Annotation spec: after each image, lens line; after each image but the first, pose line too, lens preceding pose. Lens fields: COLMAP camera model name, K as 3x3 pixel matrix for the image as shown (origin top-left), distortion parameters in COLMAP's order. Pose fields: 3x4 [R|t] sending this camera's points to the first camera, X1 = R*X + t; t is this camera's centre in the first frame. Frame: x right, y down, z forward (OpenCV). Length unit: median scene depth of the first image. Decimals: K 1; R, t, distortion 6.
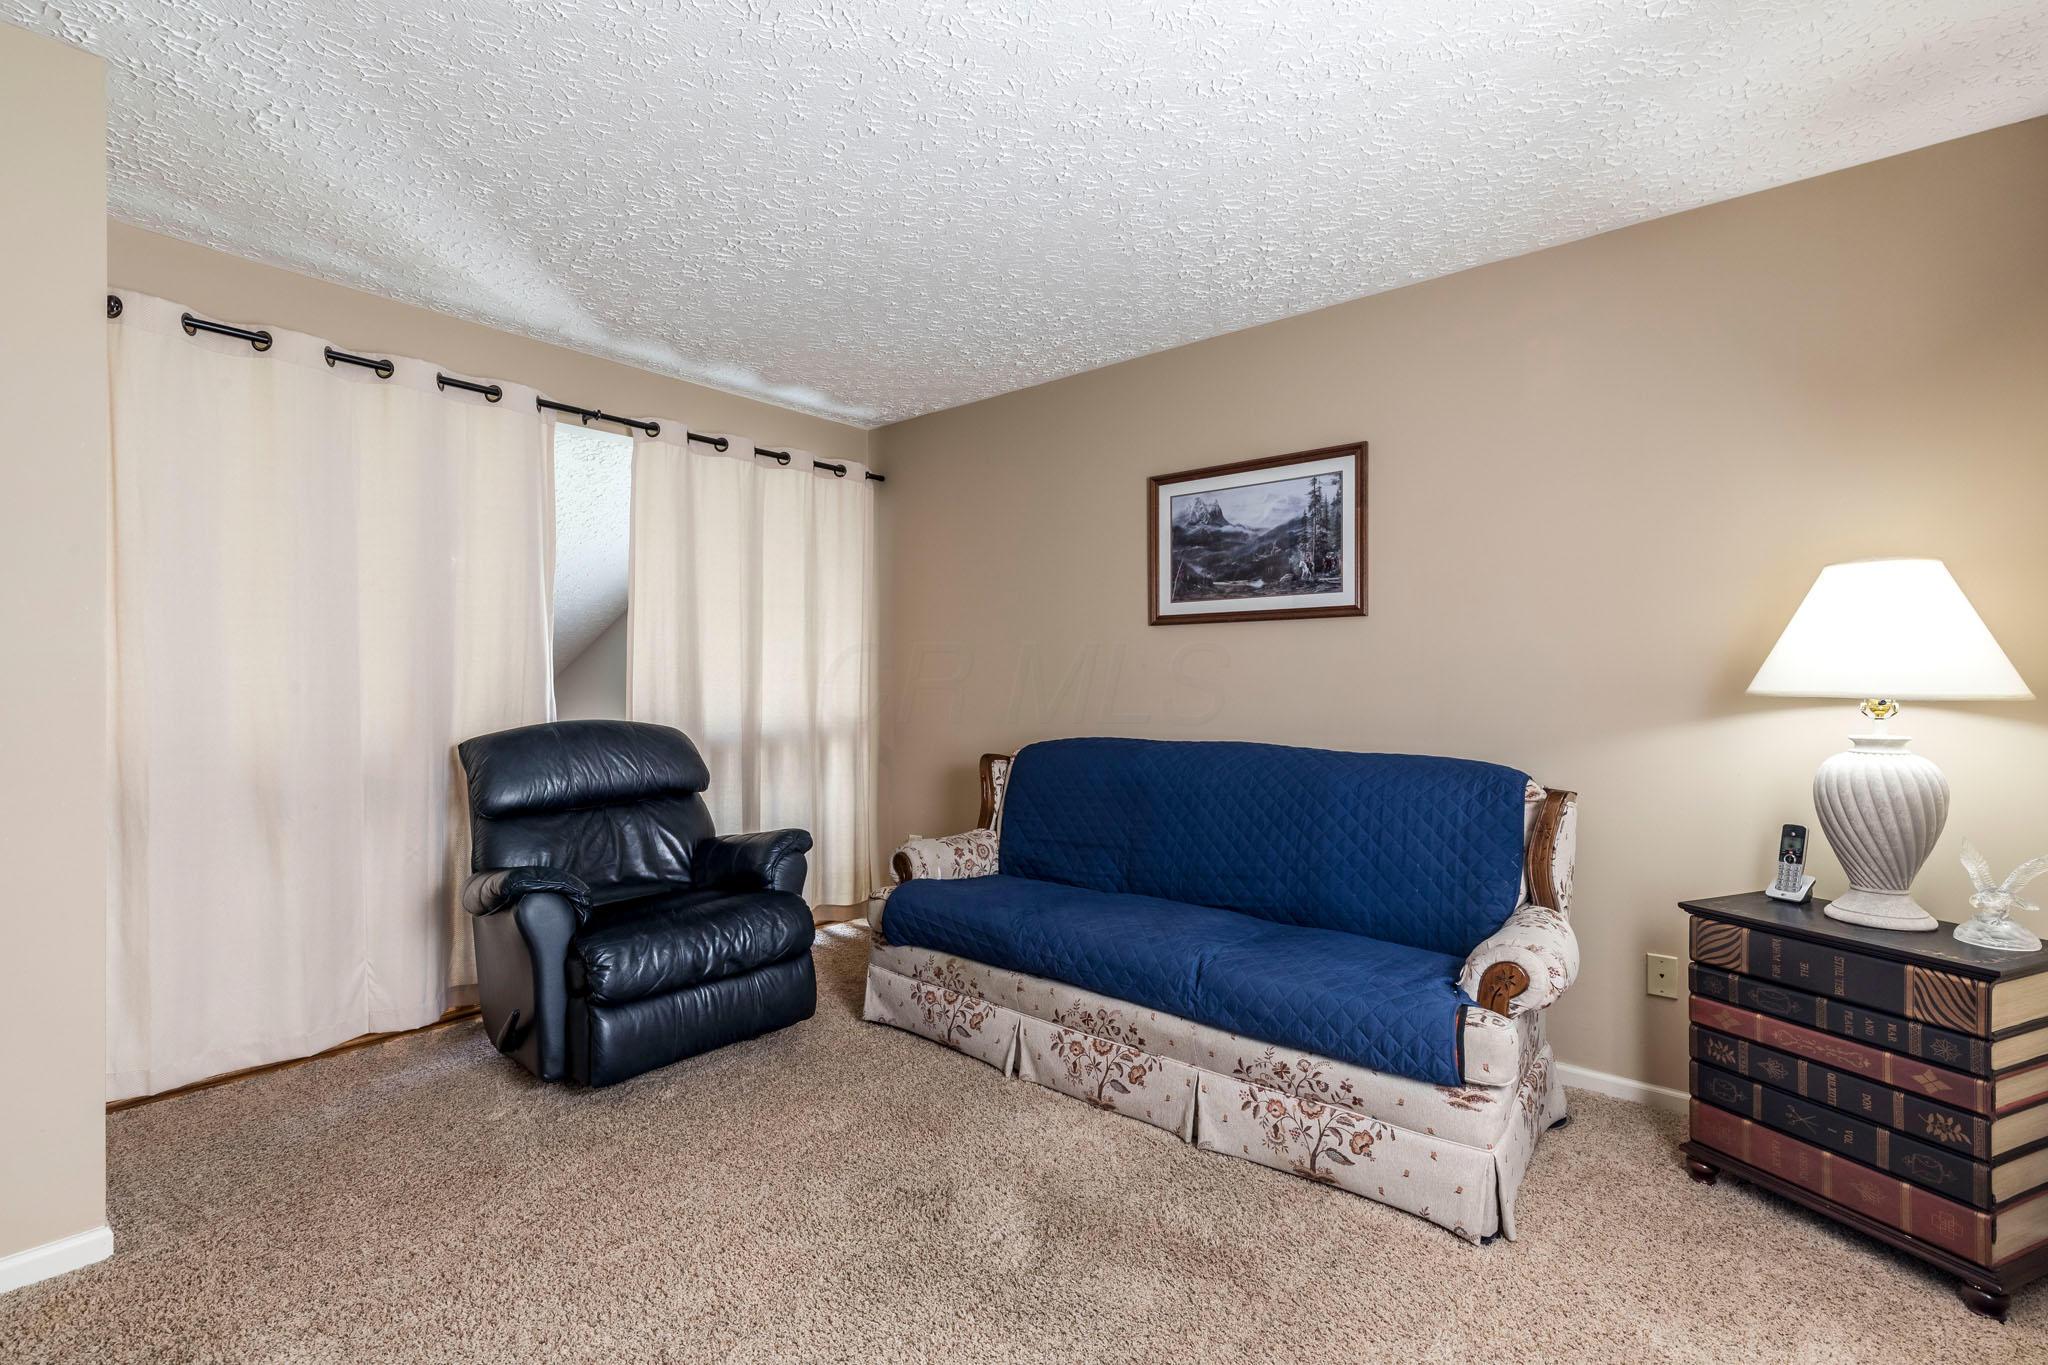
lens RADIAL K [[920.7, 0, 1033.3], [0, 920.7, 693.8], [0, 0, 1]] dist [0.008134, -0.001643]
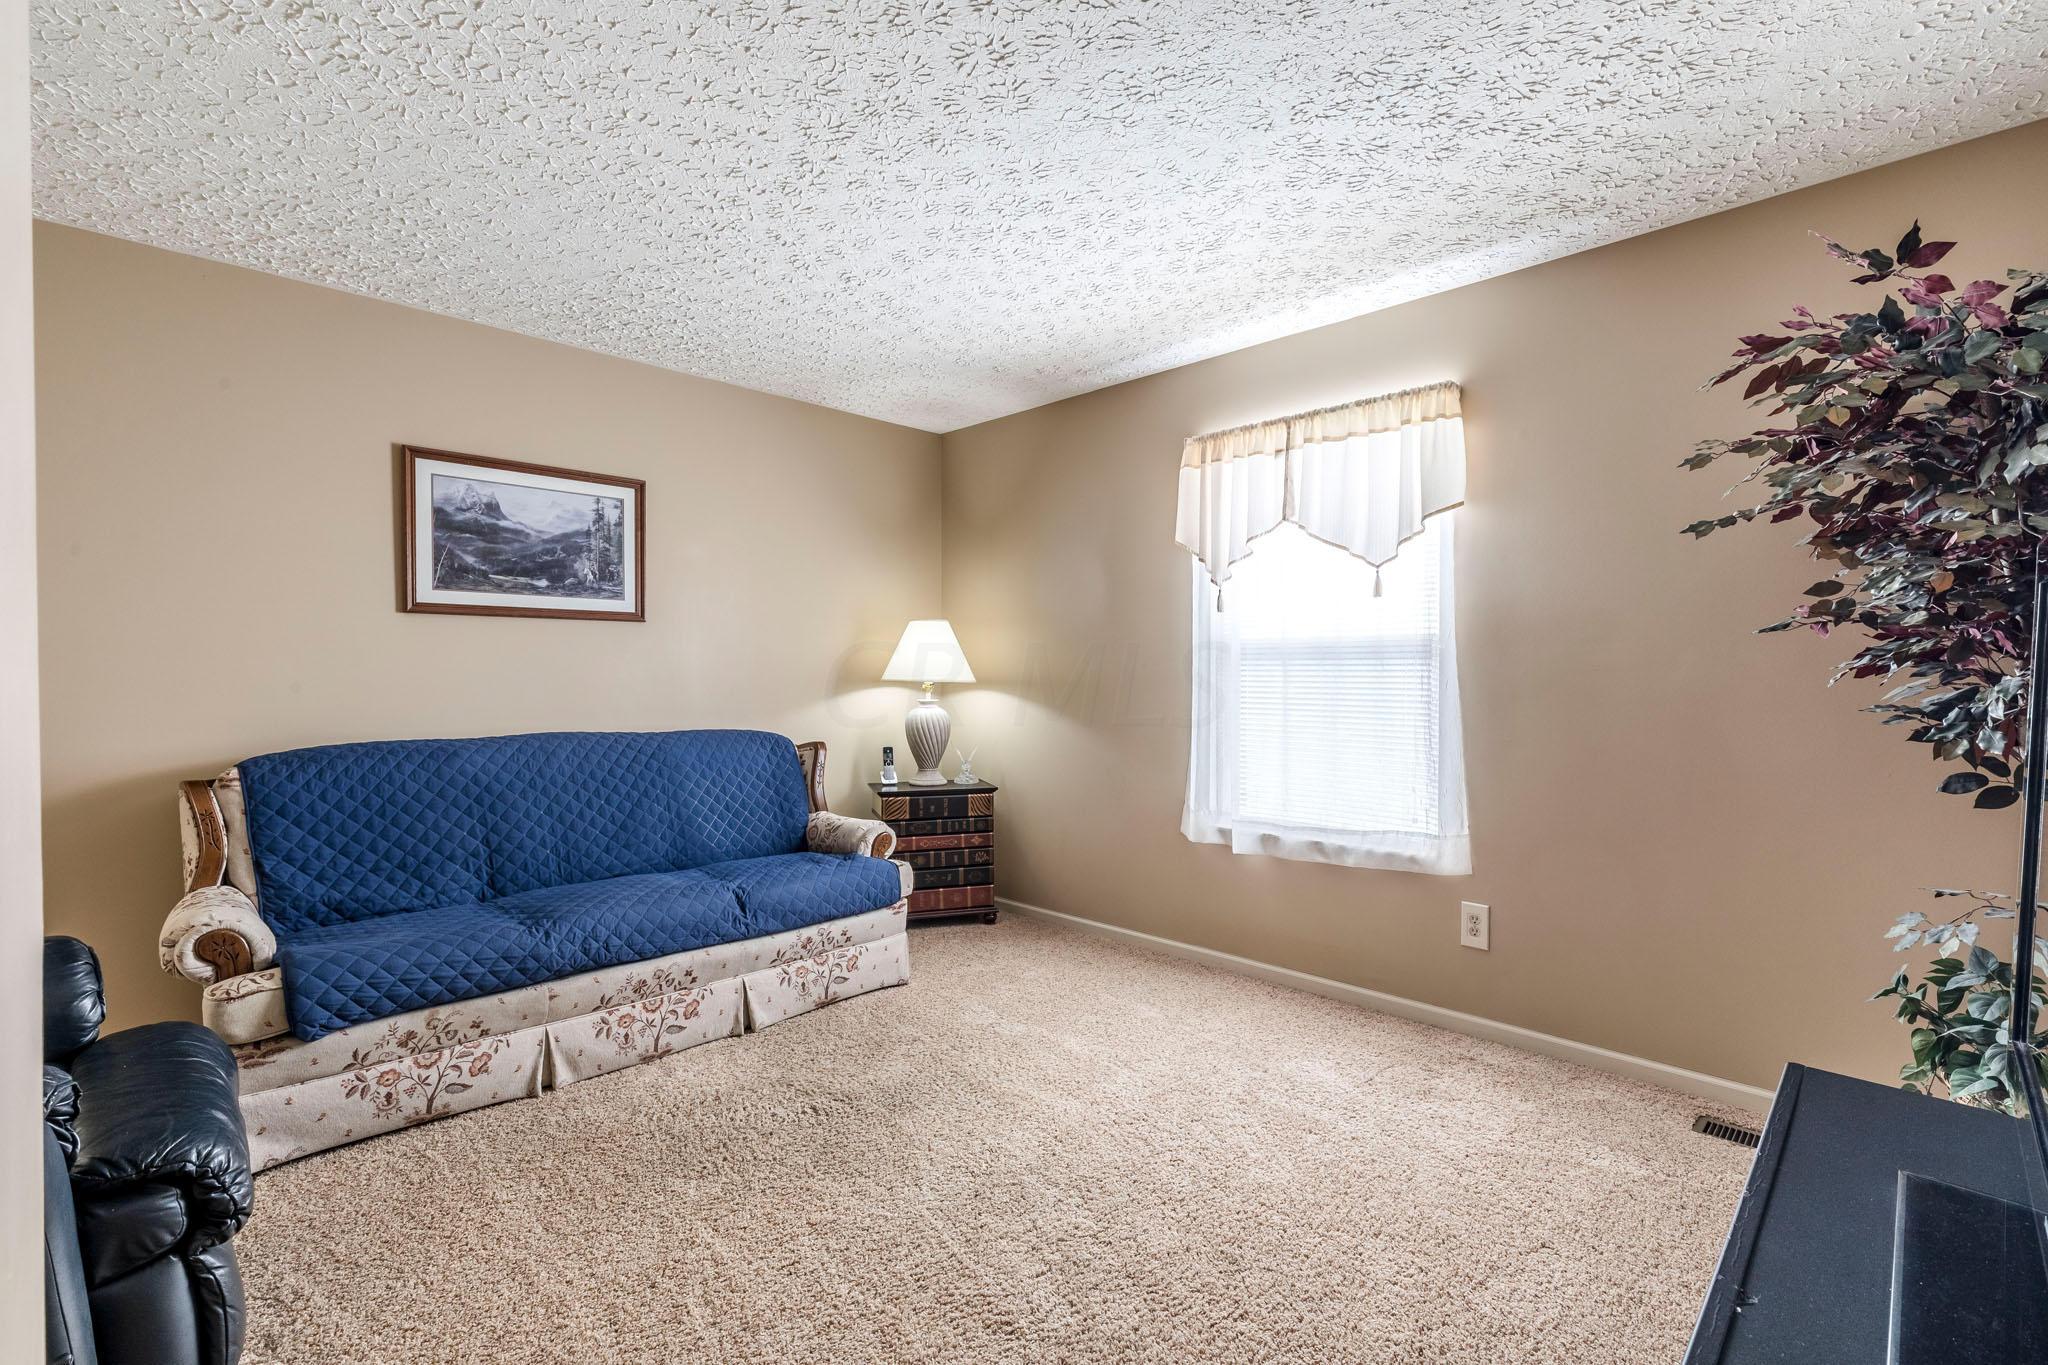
lens RADIAL K [[920.7, 0, 1026.2], [0, 920.7, 685.5], [0, 0, 1]] dist [0.008134, -0.001643]
pose [[0.094708, -0.014596, 0.995398, -0.808642], [0.013519, 0.999819, 0.013374, -0.008356], [-0.995413, 0.012190, 0.094888, 0.365747]]
